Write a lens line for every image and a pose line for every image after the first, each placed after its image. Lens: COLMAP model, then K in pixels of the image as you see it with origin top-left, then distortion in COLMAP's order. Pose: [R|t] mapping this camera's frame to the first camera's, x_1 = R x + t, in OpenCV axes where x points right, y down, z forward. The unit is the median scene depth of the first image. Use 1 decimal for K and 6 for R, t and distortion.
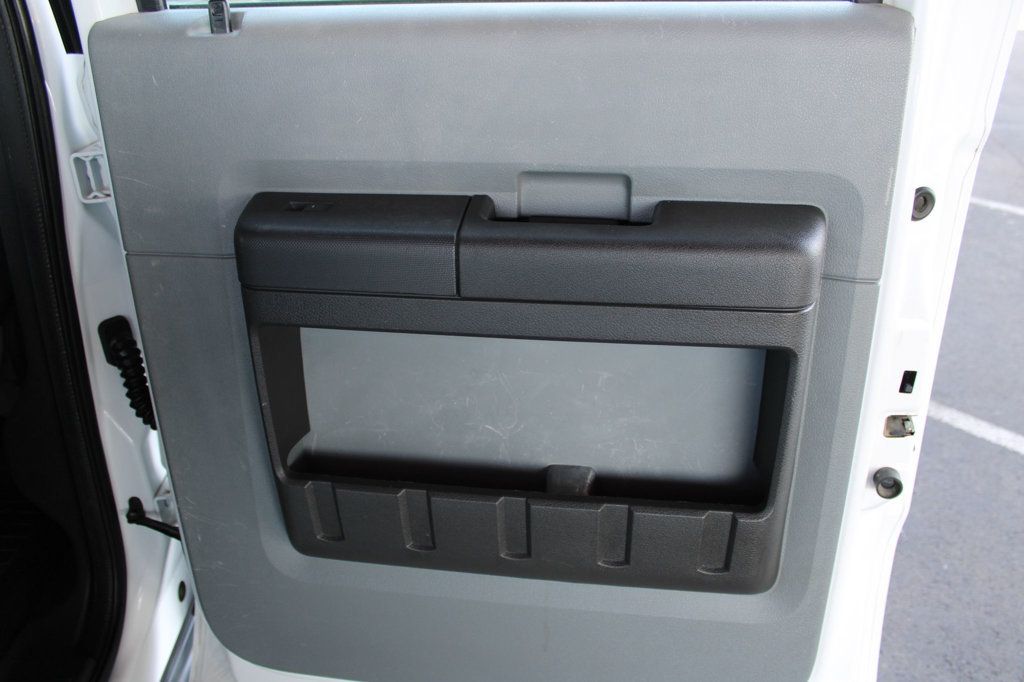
lens RADIAL K [[865.8, 0, 512.0], [0, 865.8, 341.0], [0, 0, 1]] dist [-0.187655, 0.183424]
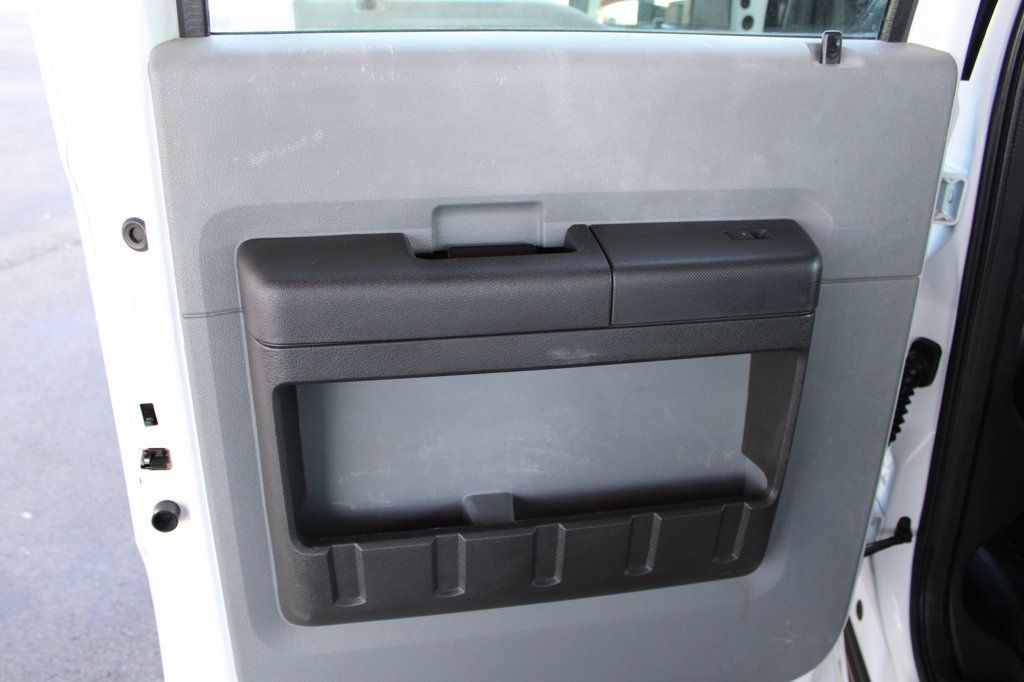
lens RADIAL K [[865.8, 0, 512.0], [0, 865.8, 341.0], [0, 0, 1]] dist [-0.187655, 0.183424]
pose [[0.933374, -0.111064, 0.341289, -0.349105], [0.124221, 0.992111, -0.016867, -0.021296], [-0.336723, 0.058139, 0.939807, 0.068822]]
